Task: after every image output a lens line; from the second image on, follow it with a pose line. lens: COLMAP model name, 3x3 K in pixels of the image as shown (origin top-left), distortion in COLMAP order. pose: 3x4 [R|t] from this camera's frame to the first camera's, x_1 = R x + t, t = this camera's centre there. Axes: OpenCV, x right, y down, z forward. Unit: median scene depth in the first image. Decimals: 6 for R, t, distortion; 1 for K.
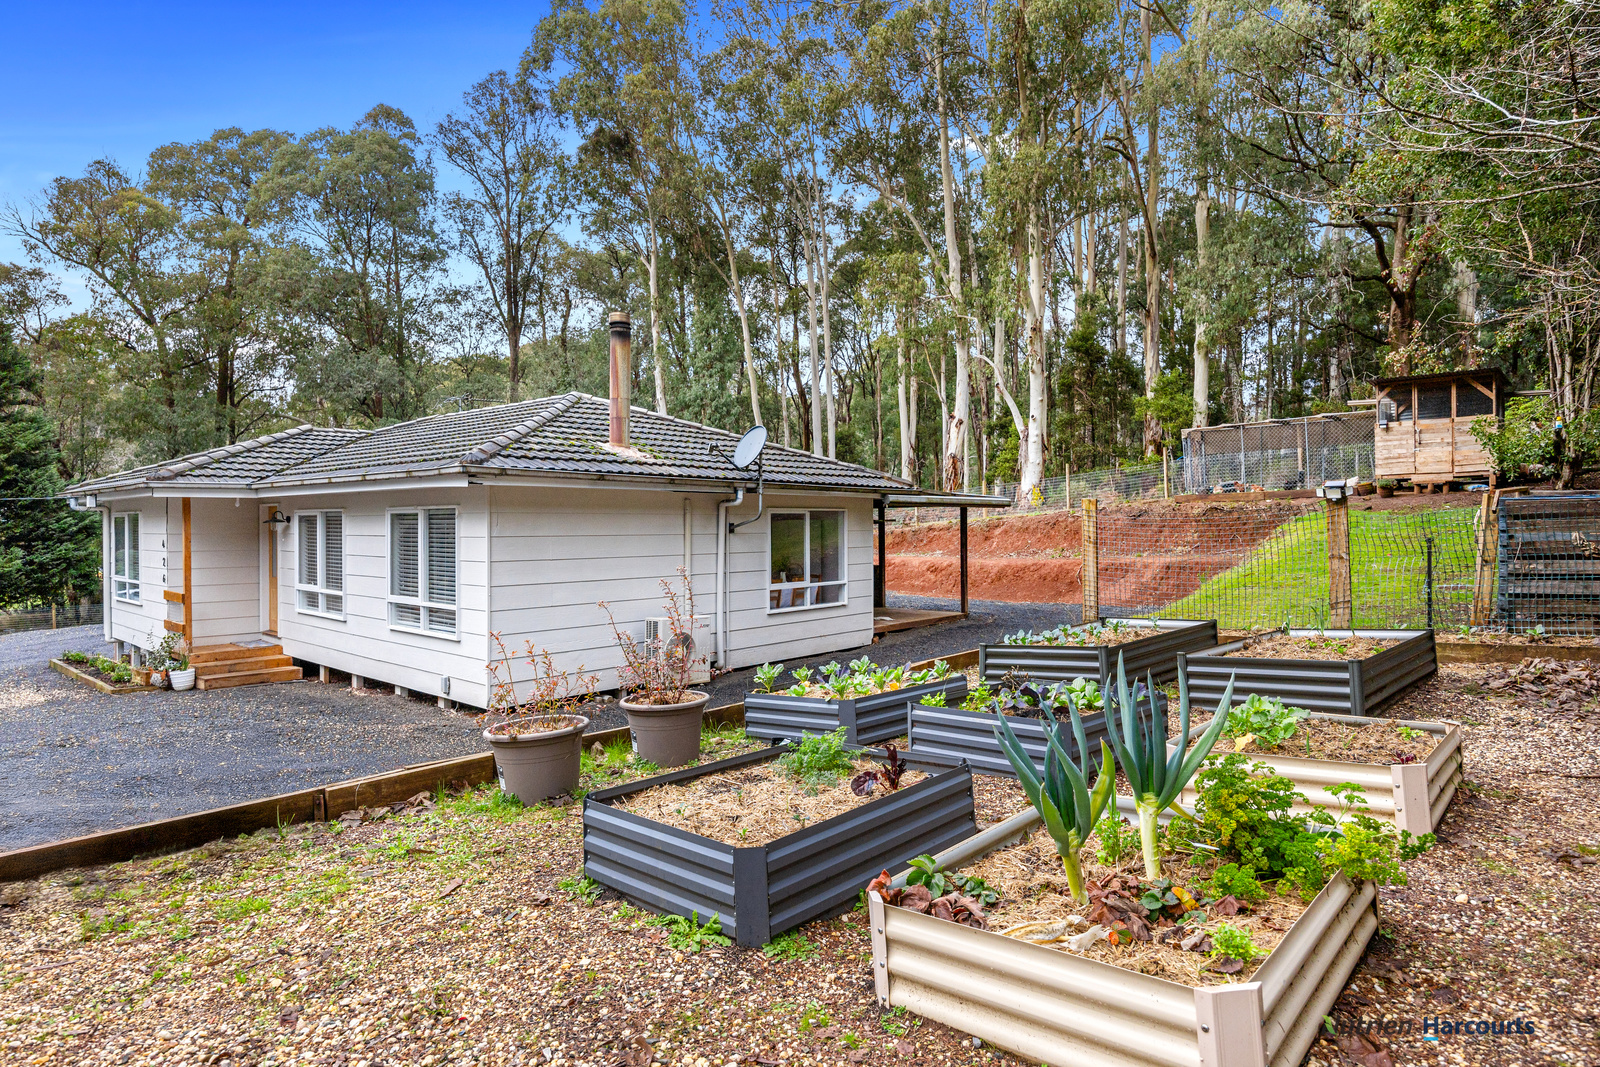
lens RADIAL K [[926.7, 0, 804.0], [0, 926.7, 533.1], [0, 0, 1]] dist [-0.003162, -0.002783]
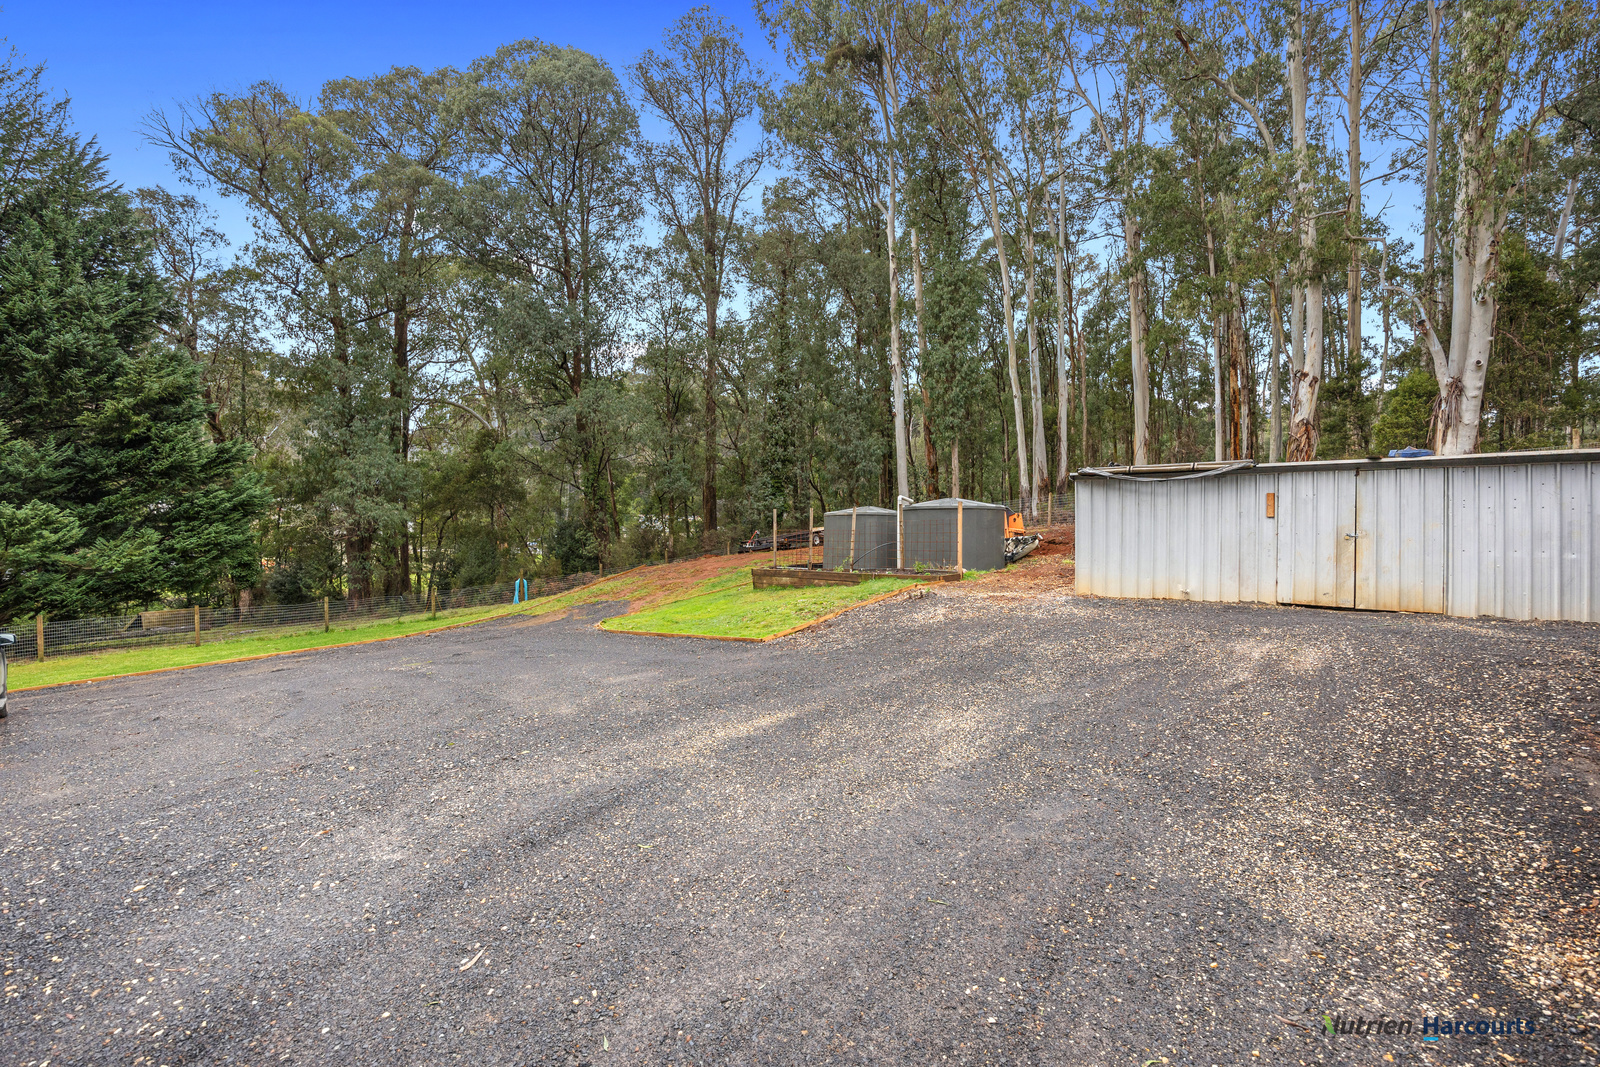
lens RADIAL K [[714.9, 0, 798.7], [0, 714.9, 533.0], [0, 0, 1]] dist [-0.012686, -0.003135]
pose [[0.999957, 0.002960, -0.008769, -0.285024], [-0.002916, 0.999983, 0.005024, 0.012907], [0.008783, -0.004998, 0.999949, 0.381874]]
